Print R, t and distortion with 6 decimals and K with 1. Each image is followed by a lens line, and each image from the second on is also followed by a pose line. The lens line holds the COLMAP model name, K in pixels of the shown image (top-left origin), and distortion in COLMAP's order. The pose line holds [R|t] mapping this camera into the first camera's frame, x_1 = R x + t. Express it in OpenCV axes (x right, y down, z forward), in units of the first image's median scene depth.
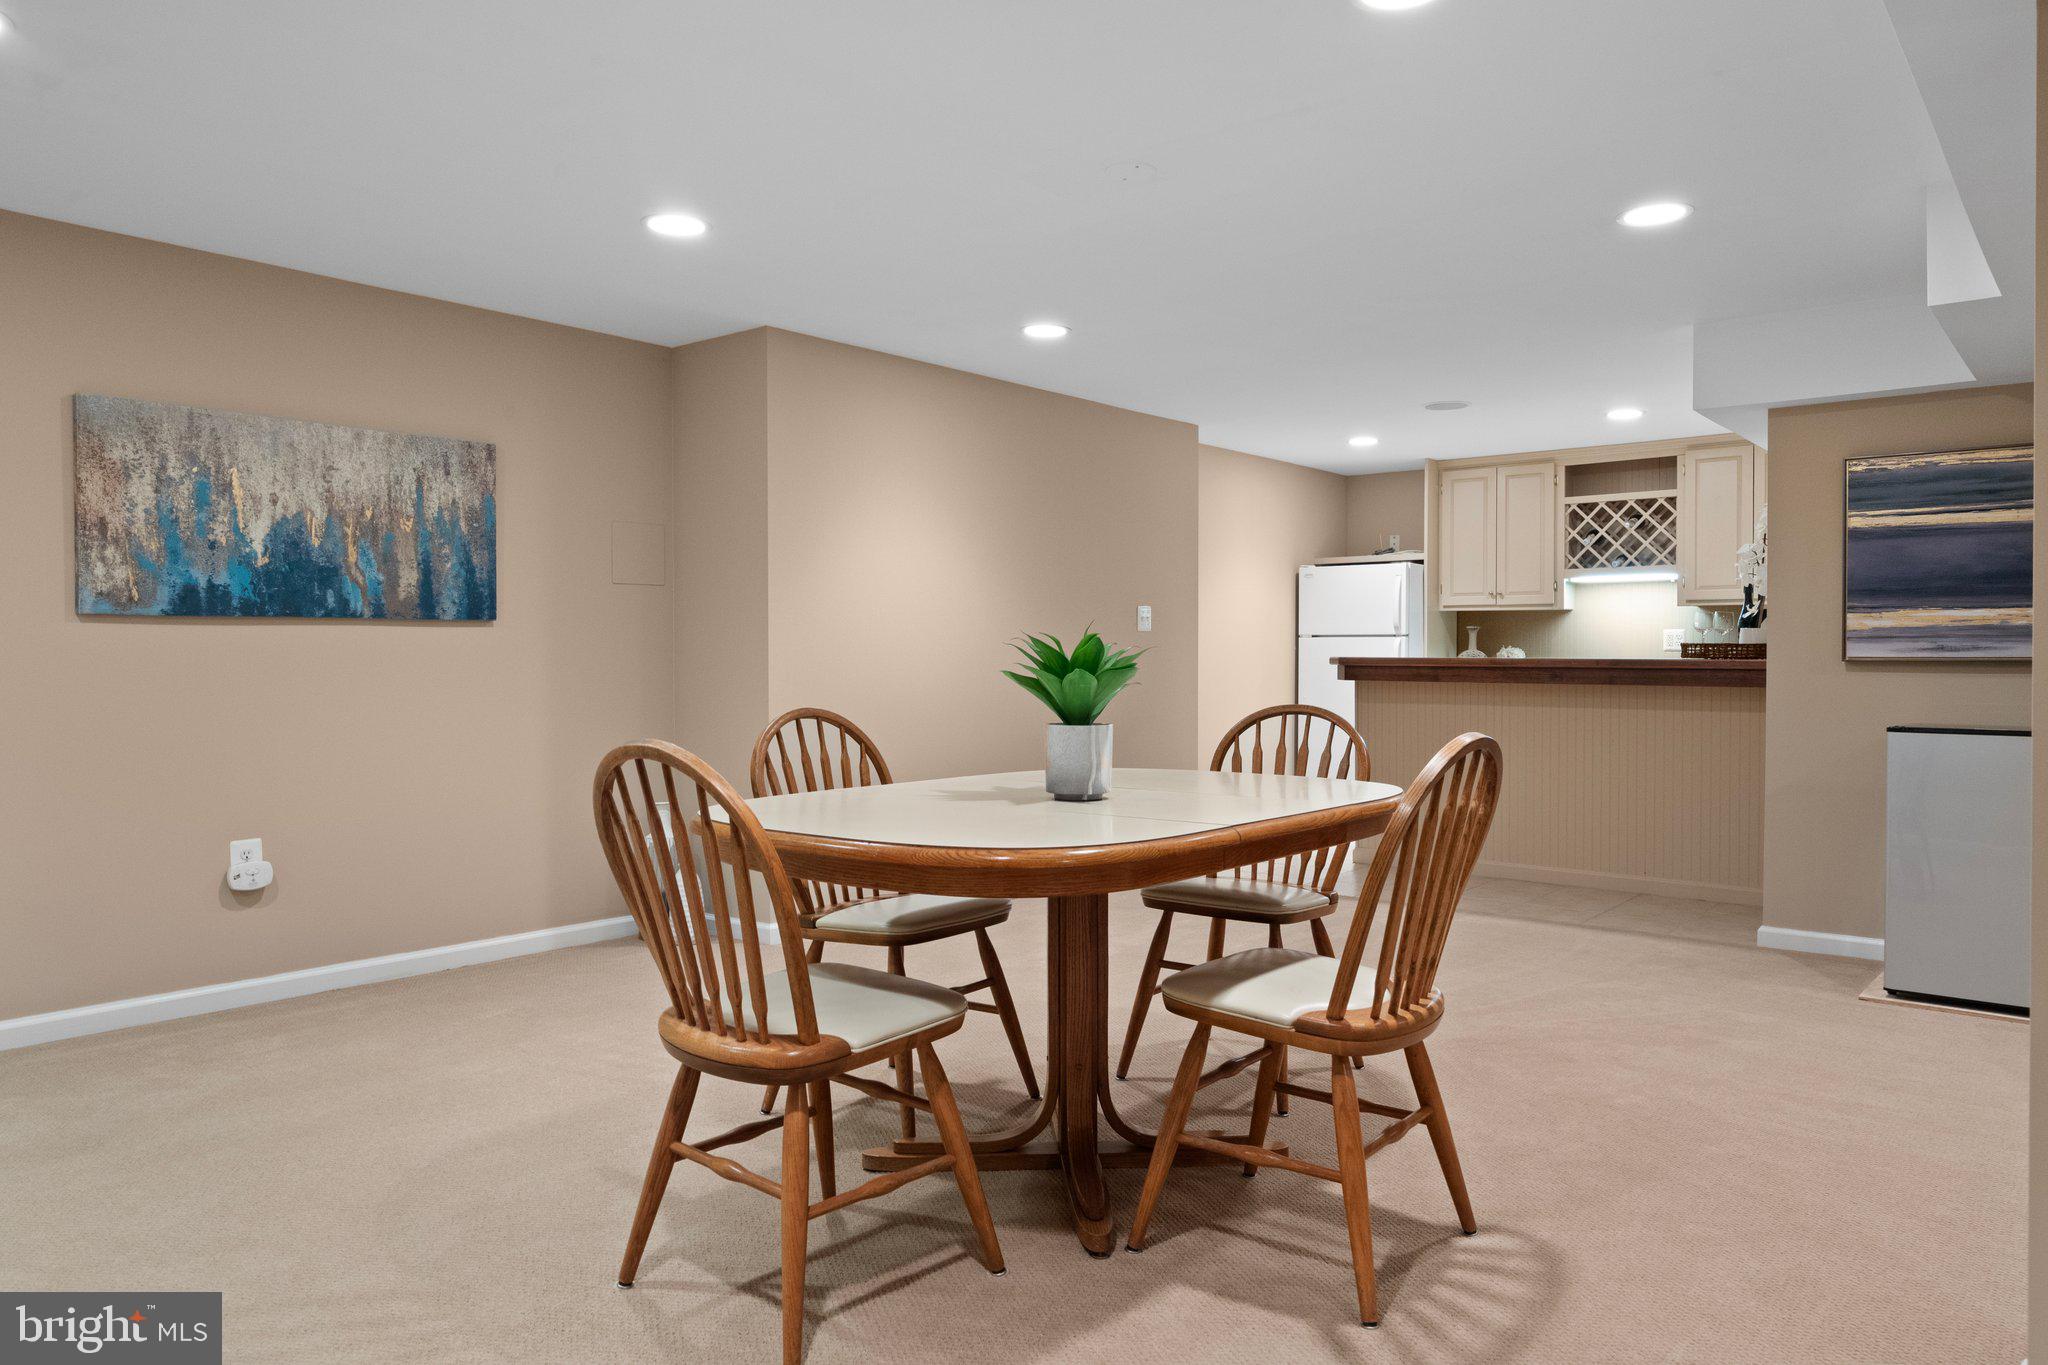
lens RADIAL K [[1350.3, 0, 1030.8], [0, 1350.3, 648.8], [0, 0, 1]] dist [0.000583, -0.002506]
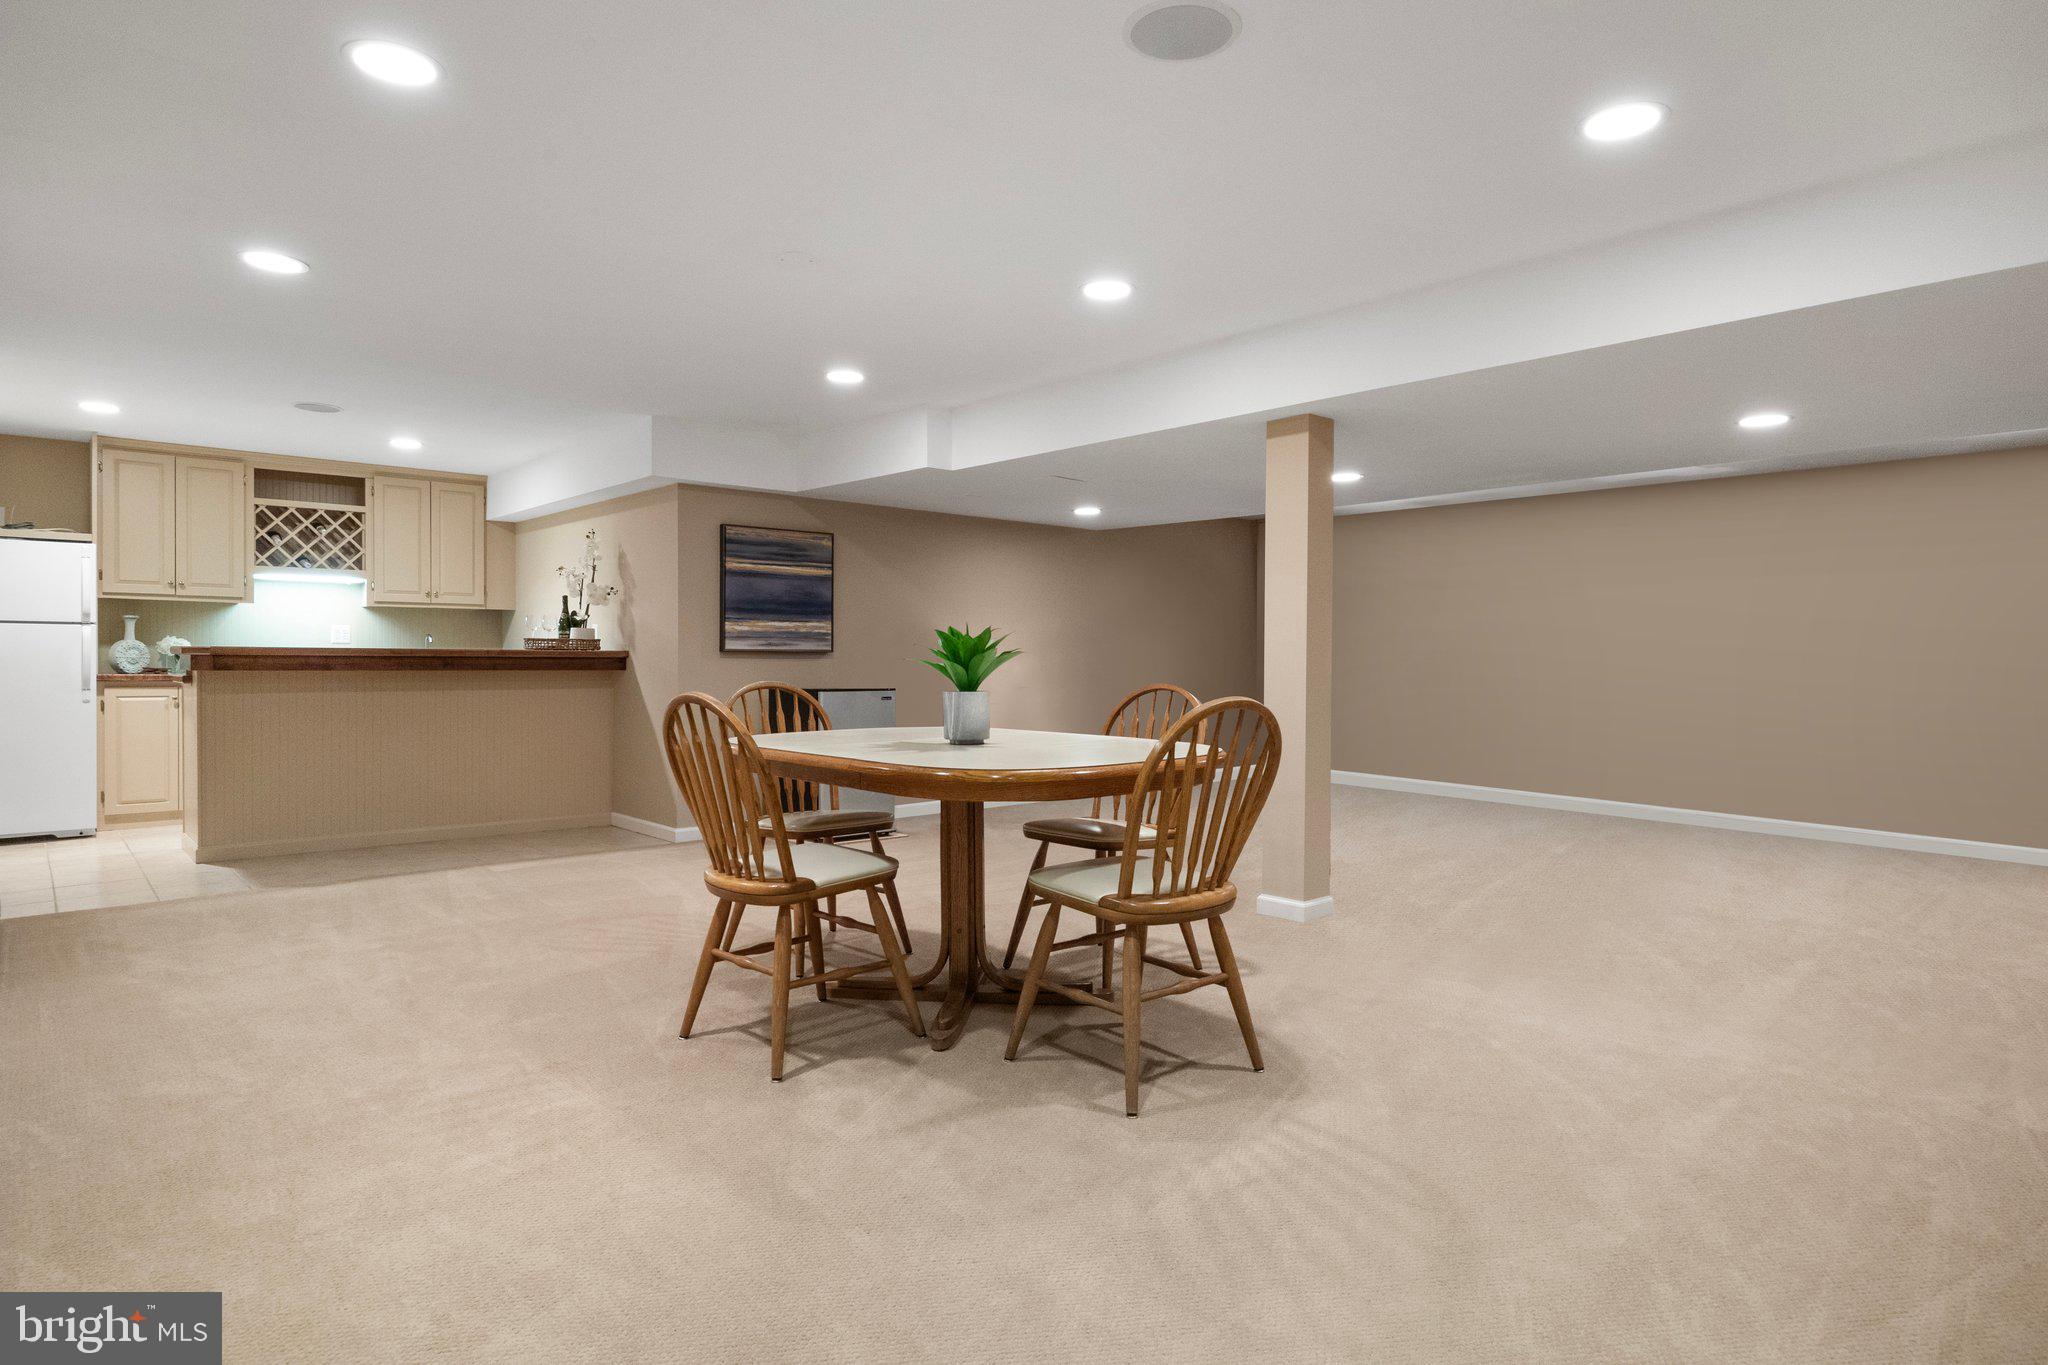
lens RADIAL K [[1125.0, 0, 1024.0], [0, 1125.0, 689.4], [0, 0, 1]] dist [-0.002223, -0.001651]
pose [[0.168194, -0.028178, 0.985351, -0.391490], [-0.010272, 0.999487, 0.030335, 0.005915], [-0.985700, -0.015224, 0.167818, 0.260222]]
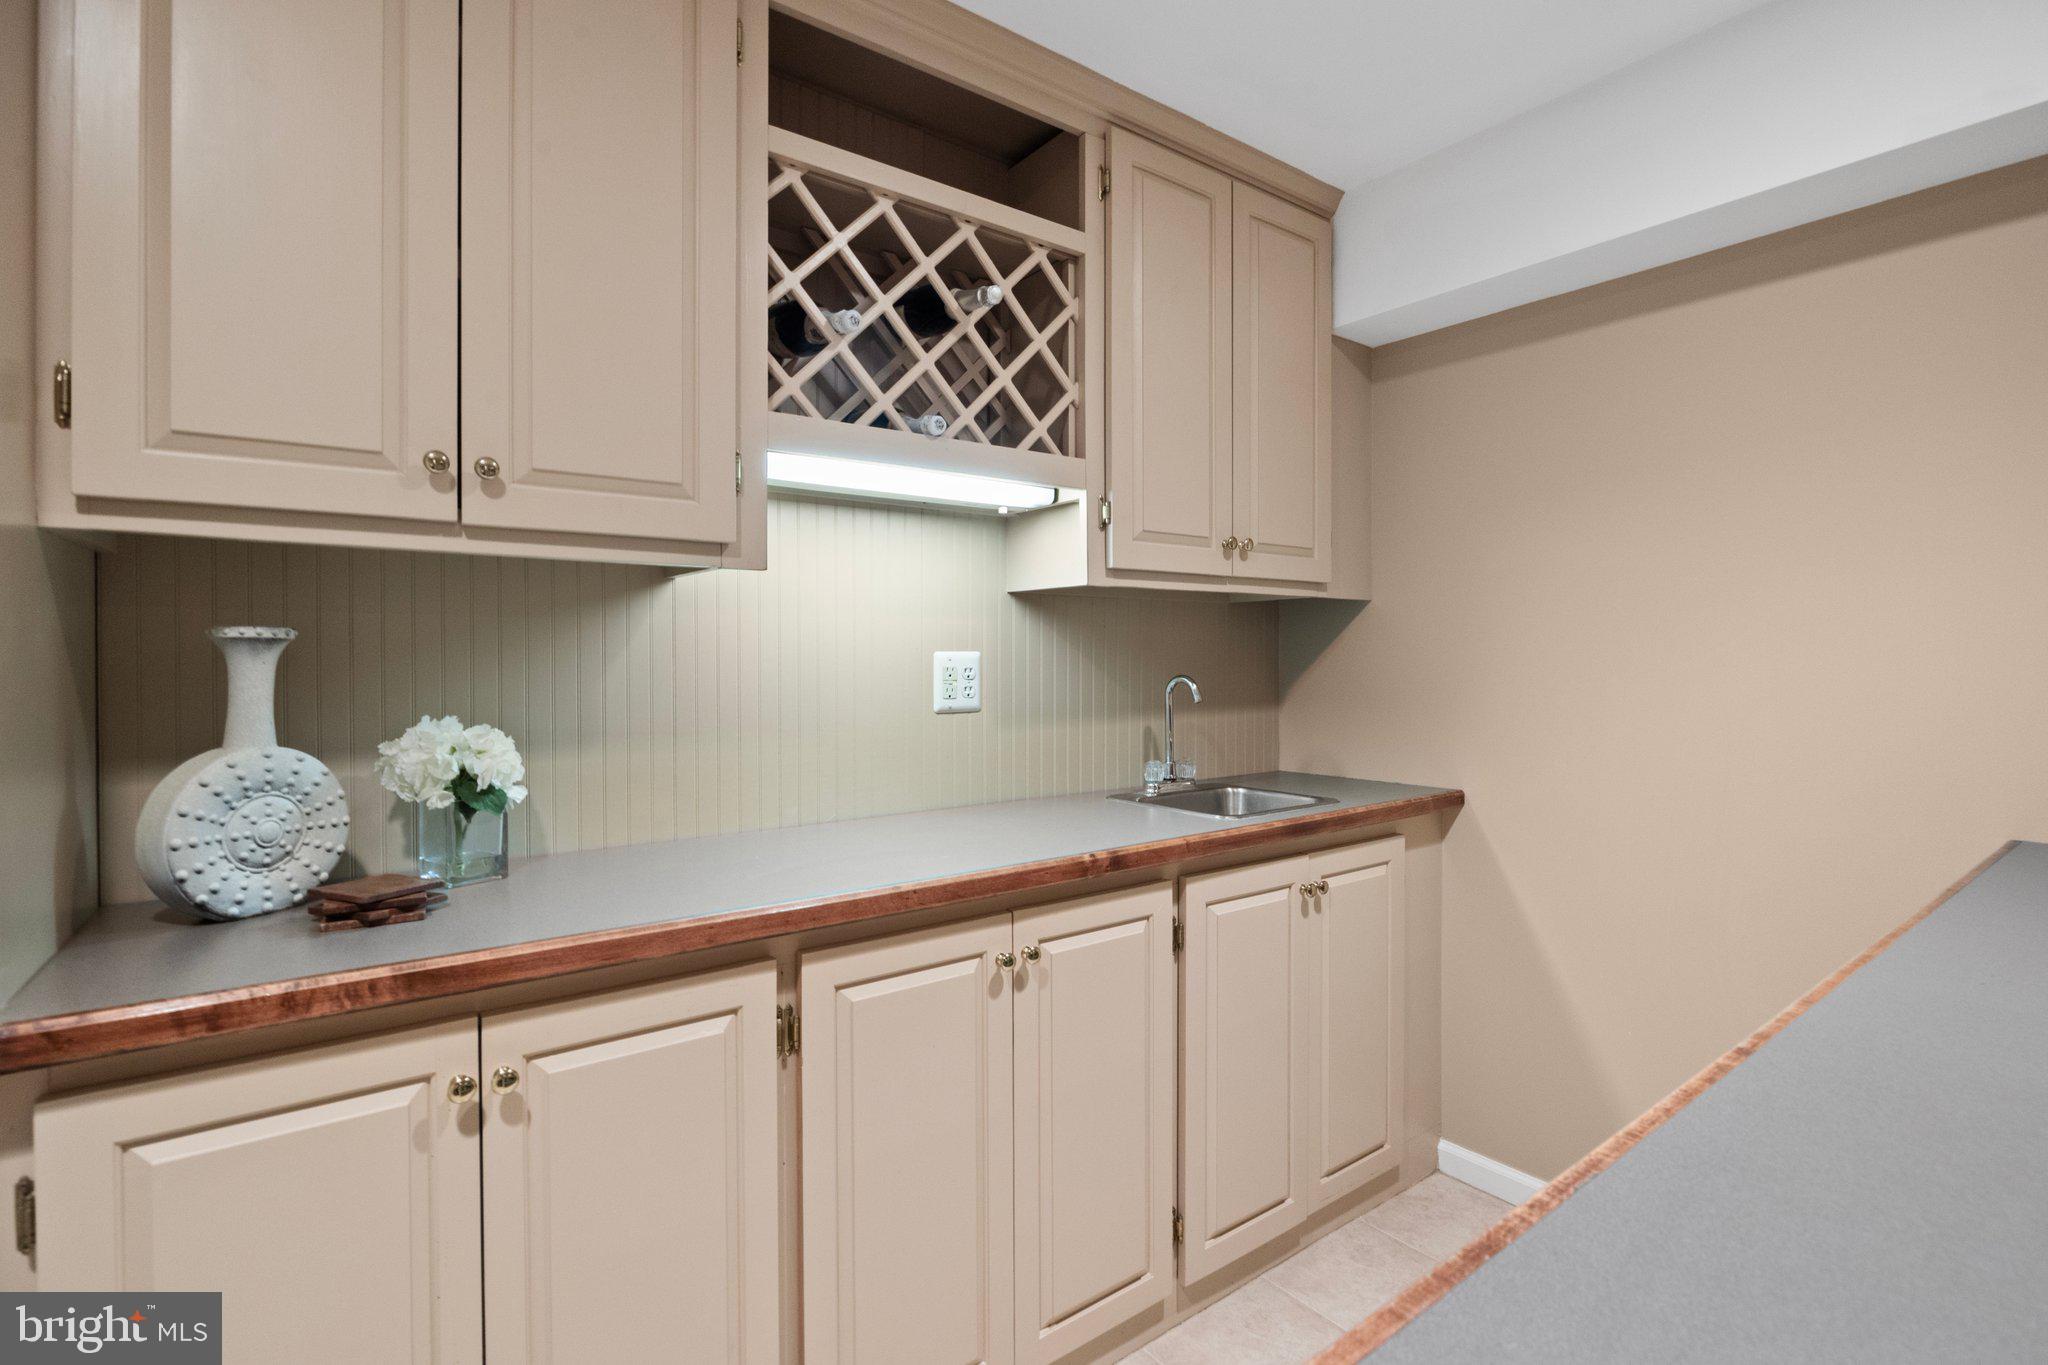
lens RADIAL K [[932.4, 0, 1024.1], [0, 932.4, 672.9], [0, 0, 1]] dist [-0.006936, -0.000503]
pose [[0.247547, -0.016528, 0.968735, 0.245717], [0.004304, 0.999863, 0.015959, -0.012776], [-0.968866, 0.000219, 0.247584, 0.942222]]
